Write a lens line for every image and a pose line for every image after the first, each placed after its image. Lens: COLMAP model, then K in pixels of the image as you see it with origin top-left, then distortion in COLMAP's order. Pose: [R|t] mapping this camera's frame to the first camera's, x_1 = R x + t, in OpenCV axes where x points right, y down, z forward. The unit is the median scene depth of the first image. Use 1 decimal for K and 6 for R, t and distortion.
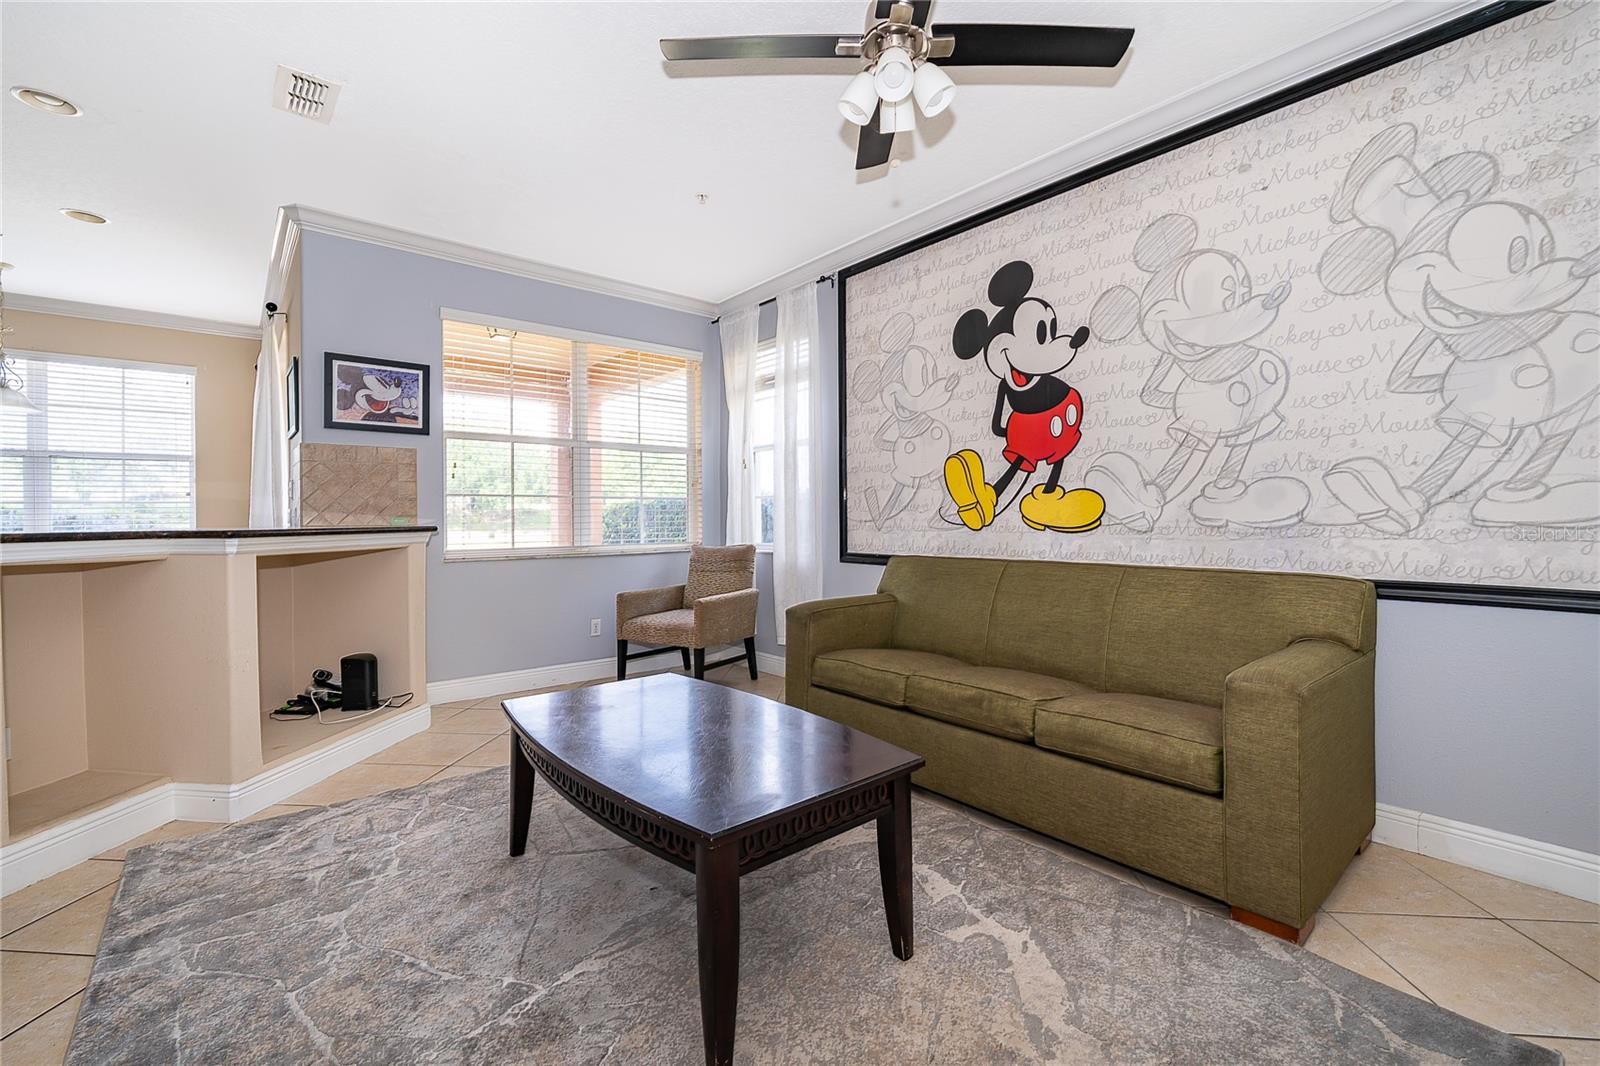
lens RADIAL K [[684.8, 0, 796.7], [0, 684.8, 517.0], [0, 0, 1]] dist [-0.004008, 0.000402]
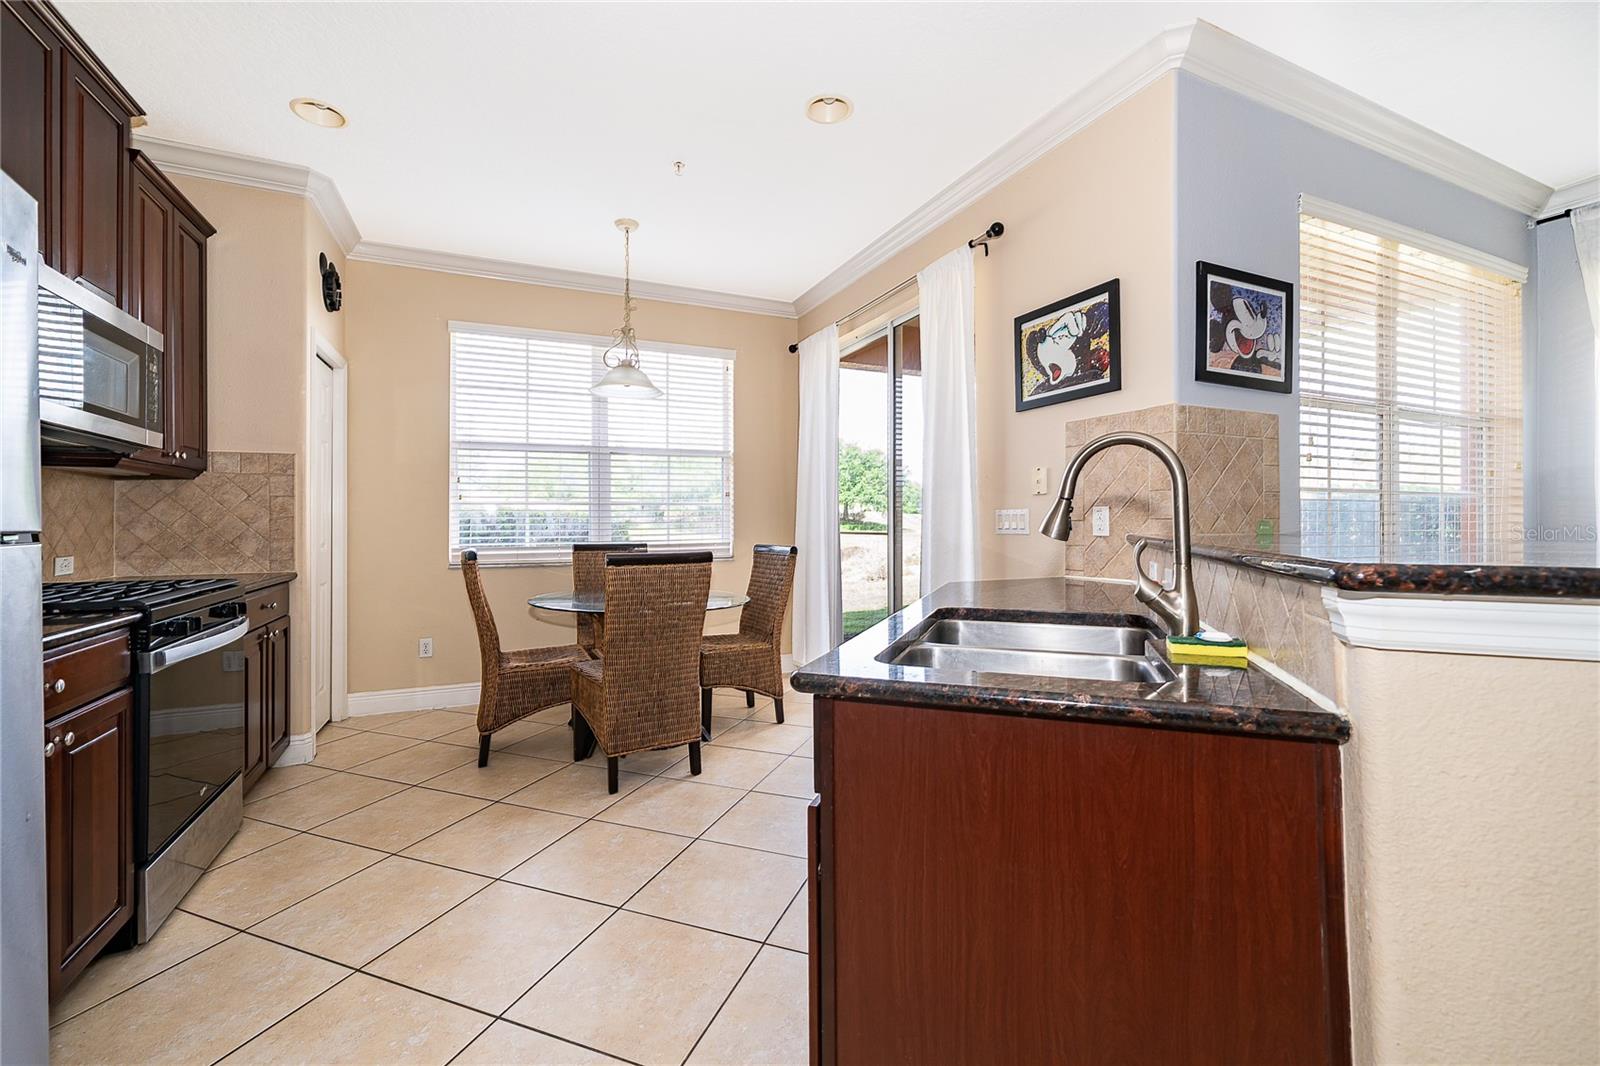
lens RADIAL K [[655.5, 0, 796.7], [0, 655.5, 522.5], [0, 0, 1]] dist [-0.000845, 0.000209]
pose [[0.965483, 0.004954, -0.260421, -0.881228], [-0.005230, 0.999986, -0.000367, 0.003623], [0.260415, 0.001717, 0.965495, 0.311859]]
